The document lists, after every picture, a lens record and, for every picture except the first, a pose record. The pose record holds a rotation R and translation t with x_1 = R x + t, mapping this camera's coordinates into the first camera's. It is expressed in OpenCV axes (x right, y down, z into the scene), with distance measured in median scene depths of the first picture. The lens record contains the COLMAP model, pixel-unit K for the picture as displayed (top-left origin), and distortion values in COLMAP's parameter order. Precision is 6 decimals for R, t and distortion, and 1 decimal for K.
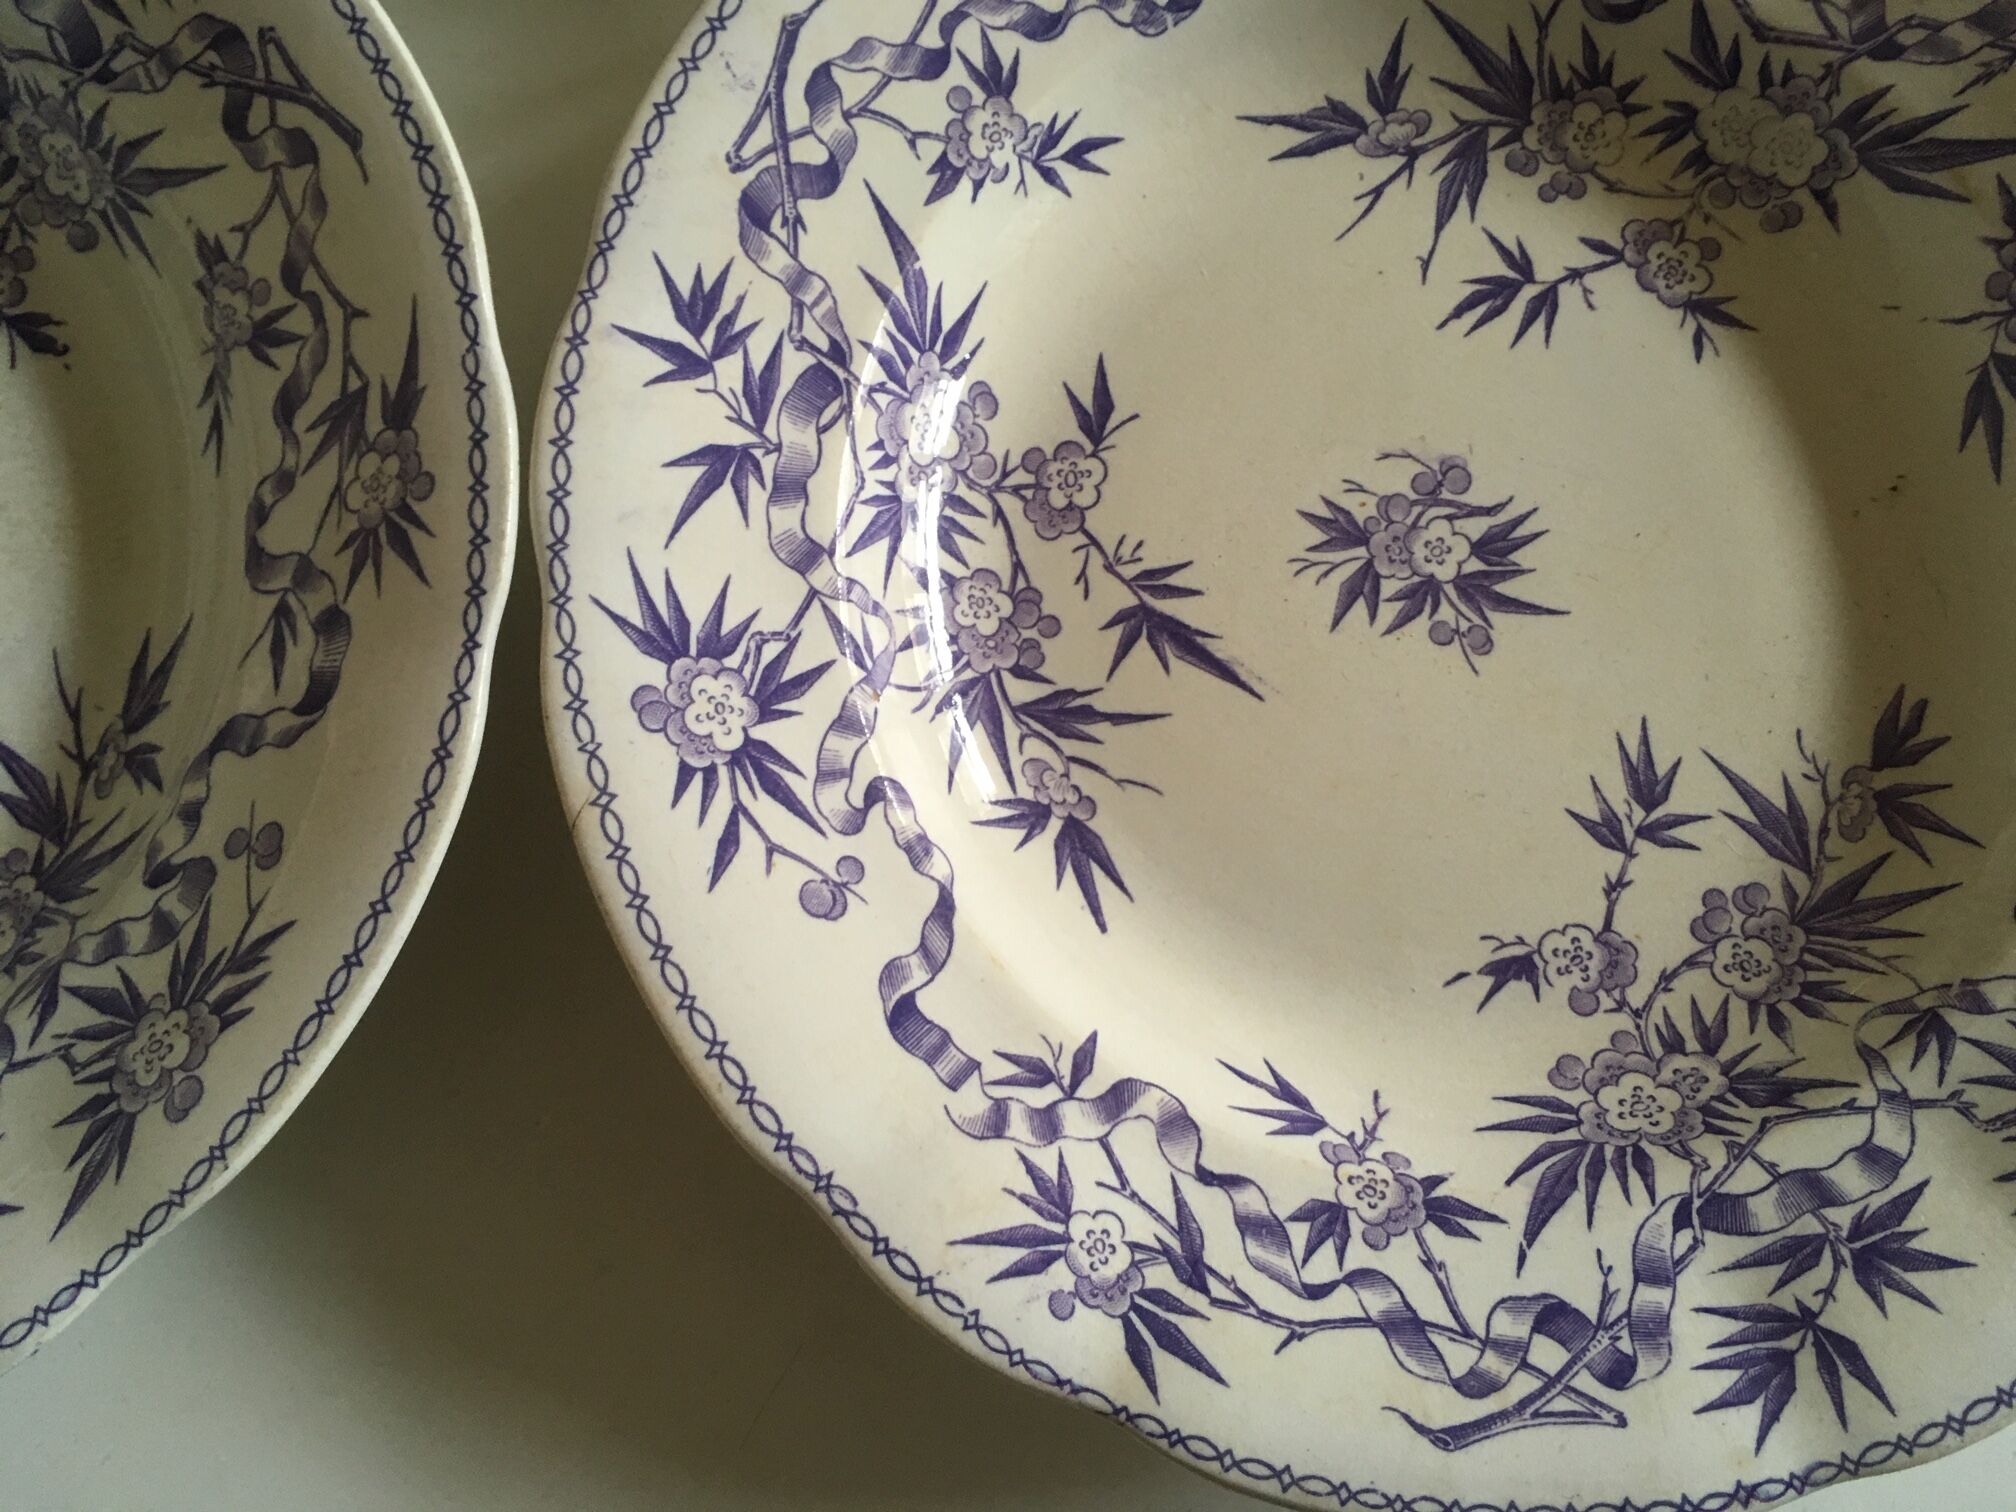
lens RADIAL K [[1765.4, 0, 999.4], [0, 1765.4, 756.6], [0, 0, 1]] dist [0.089740, -0.168211]
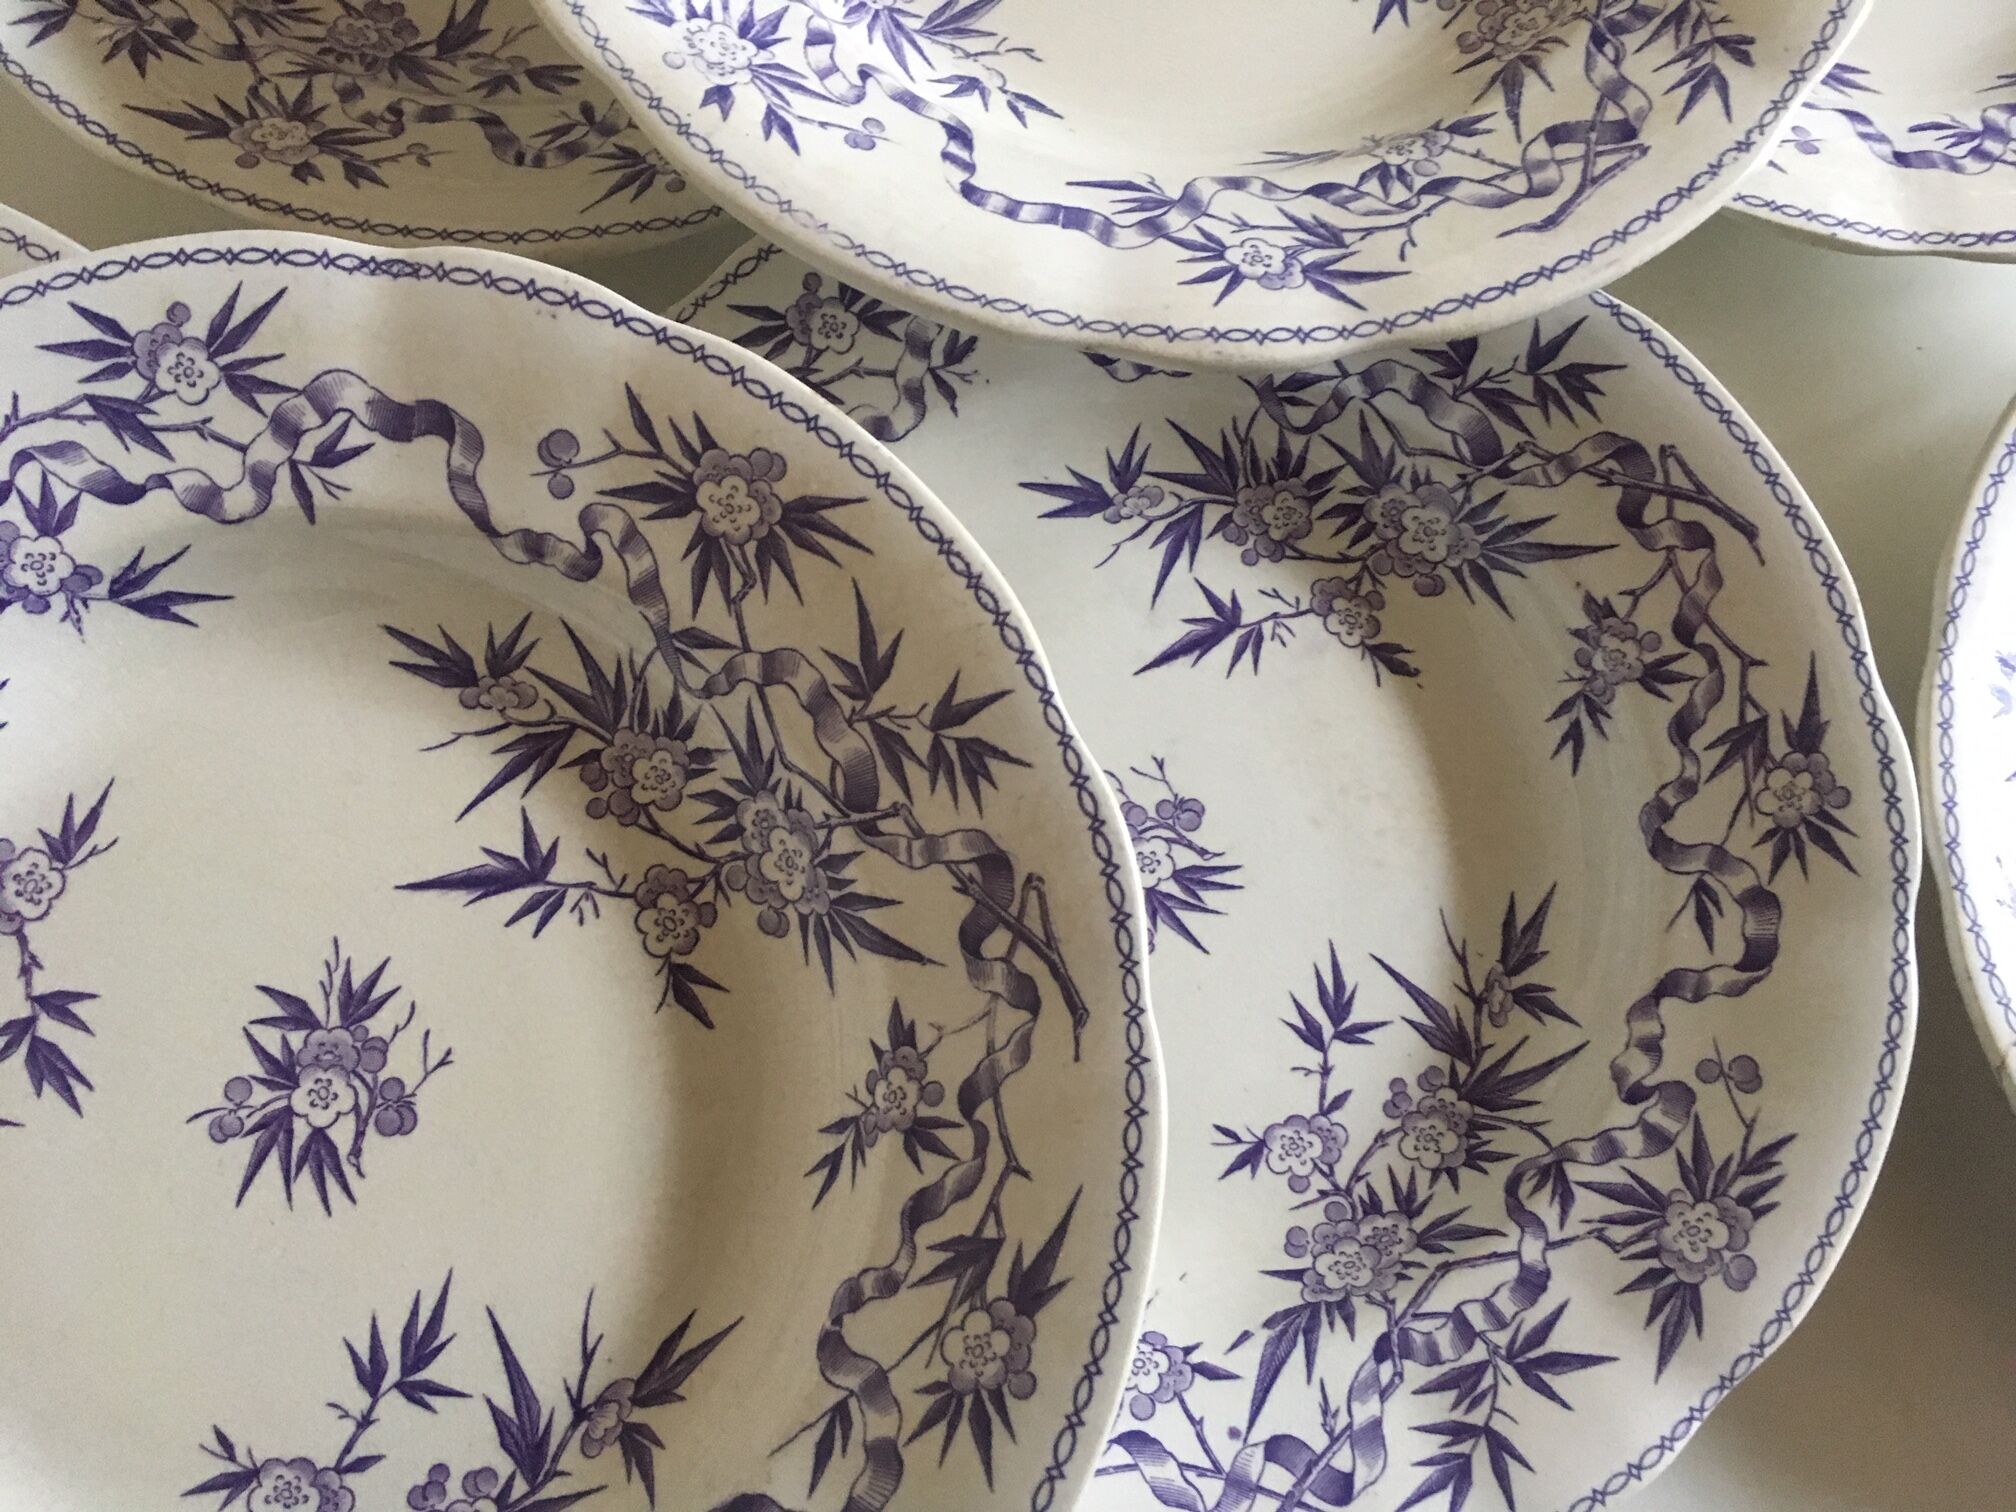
lens RADIAL K [[1759.4, 0, 1008.0], [0, 1759.4, 756.0], [0, 0, 1]] dist [0.101979, -0.170436]
pose [[0.999575, 0.008191, 0.027991, -0.931256], [-0.006074, 0.997173, -0.074894, -0.076385], [-0.028526, 0.074692, 0.996799, -0.285655]]
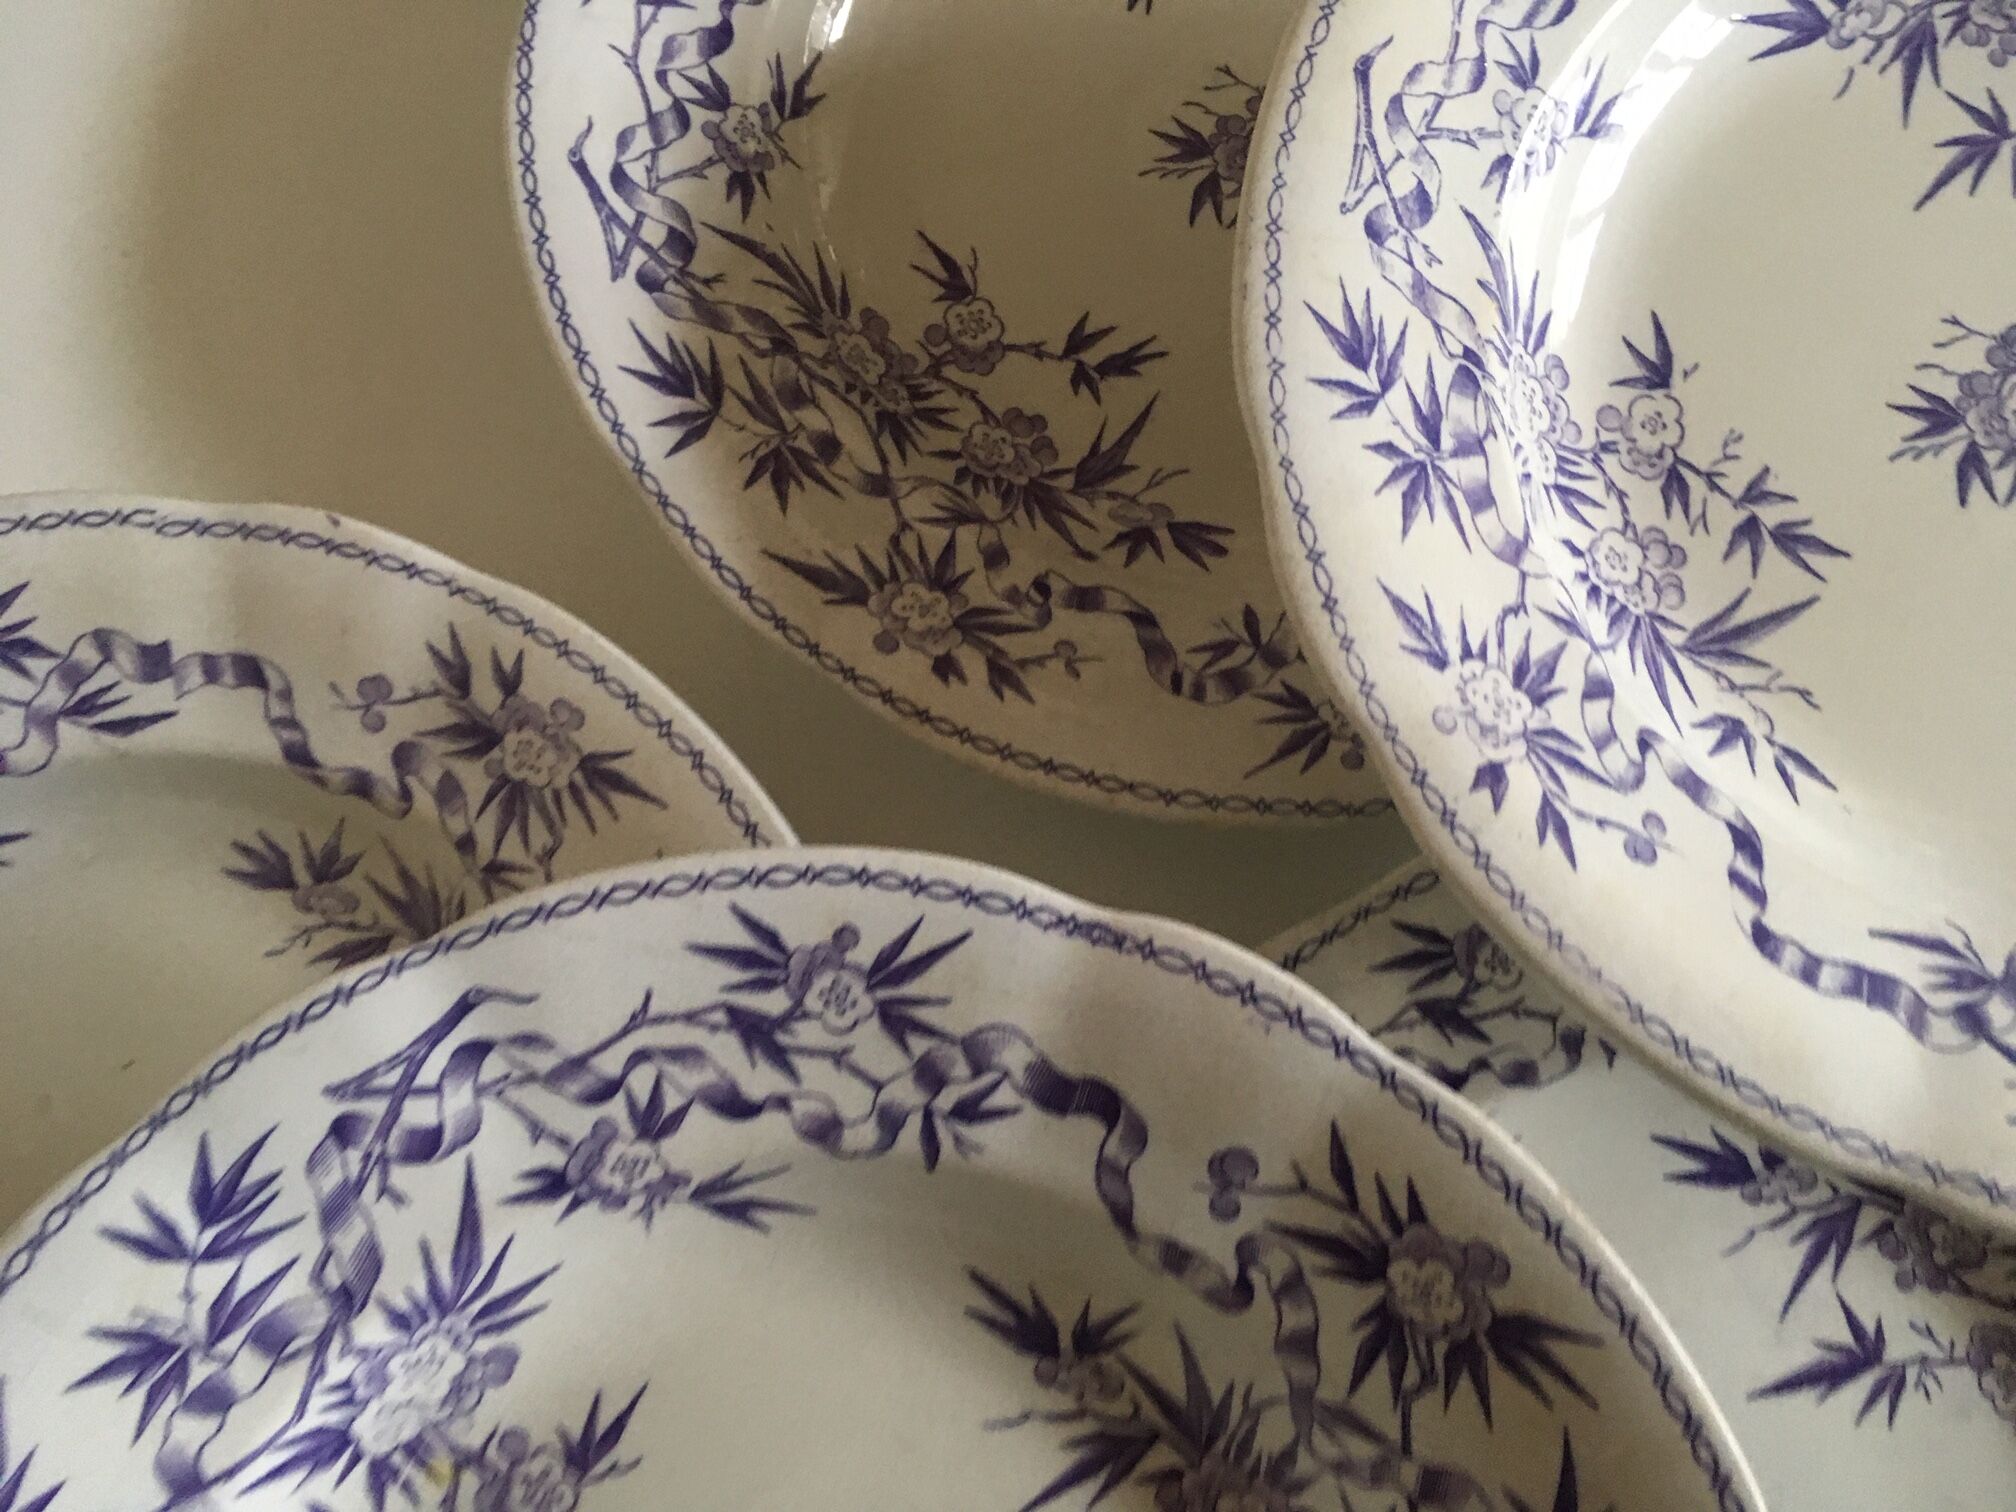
lens RADIAL K [[1787.8, 0, 1009.9], [0, 1787.8, 763.2], [0, 0, 1]] dist [0.087723, -0.160140]
pose [[0.975492, 0.215315, -0.045328, -1.309948], [-0.216794, 0.975735, -0.030684, -0.514243], [0.037622, 0.039759, 0.998501, -0.153911]]
